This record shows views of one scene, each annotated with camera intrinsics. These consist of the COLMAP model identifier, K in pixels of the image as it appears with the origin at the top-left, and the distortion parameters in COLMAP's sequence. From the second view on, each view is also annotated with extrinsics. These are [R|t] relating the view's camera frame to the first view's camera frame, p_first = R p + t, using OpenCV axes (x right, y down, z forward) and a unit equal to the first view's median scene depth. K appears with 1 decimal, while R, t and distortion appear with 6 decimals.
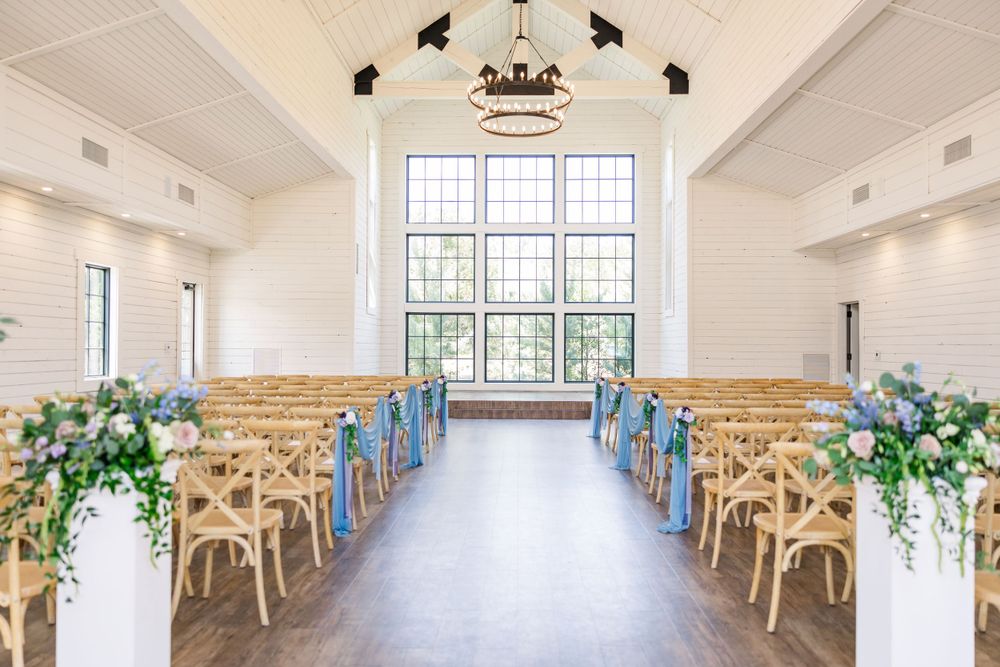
lens RADIAL K [[808.4, 0, 501.2], [0, 808.4, 335.6], [0, 0, 1]] dist [-0.008089, -0.006051]
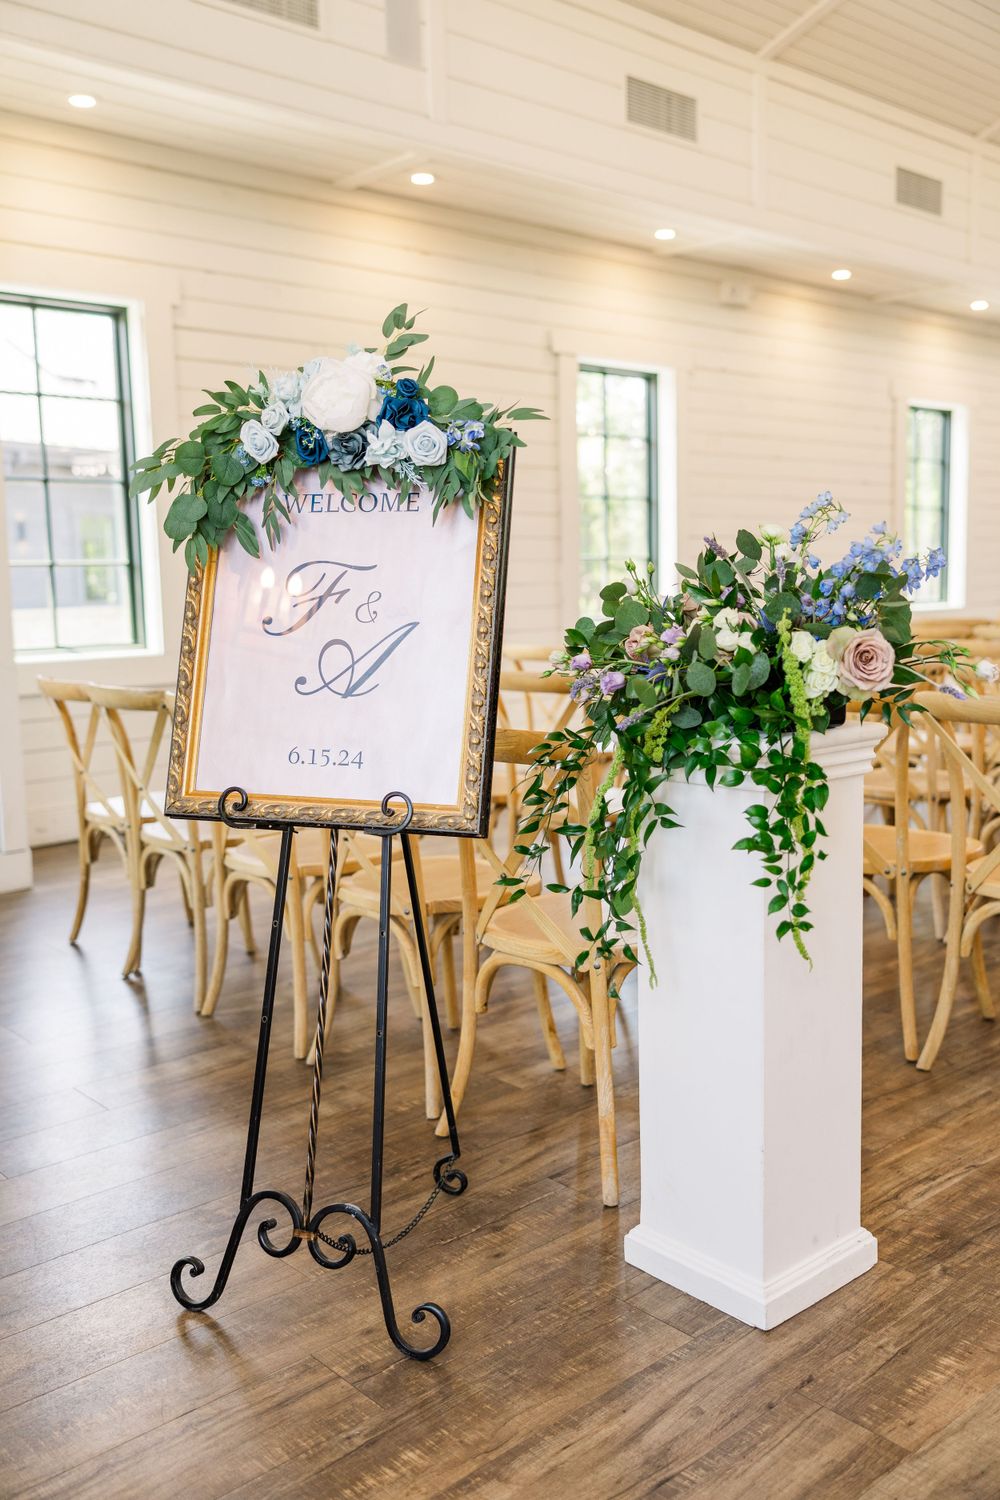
lens RADIAL K [[1345.8, 0, 499.2], [0, 1345.8, 748.1], [0, 0, 1]] dist [0.006565, 0.005425]
pose [[0.685612, 0.073876, -0.724209, -0.013299], [0.029316, 0.991228, 0.128867, 0.074567], [0.727377, -0.109584, 0.677432, 0.395847]]
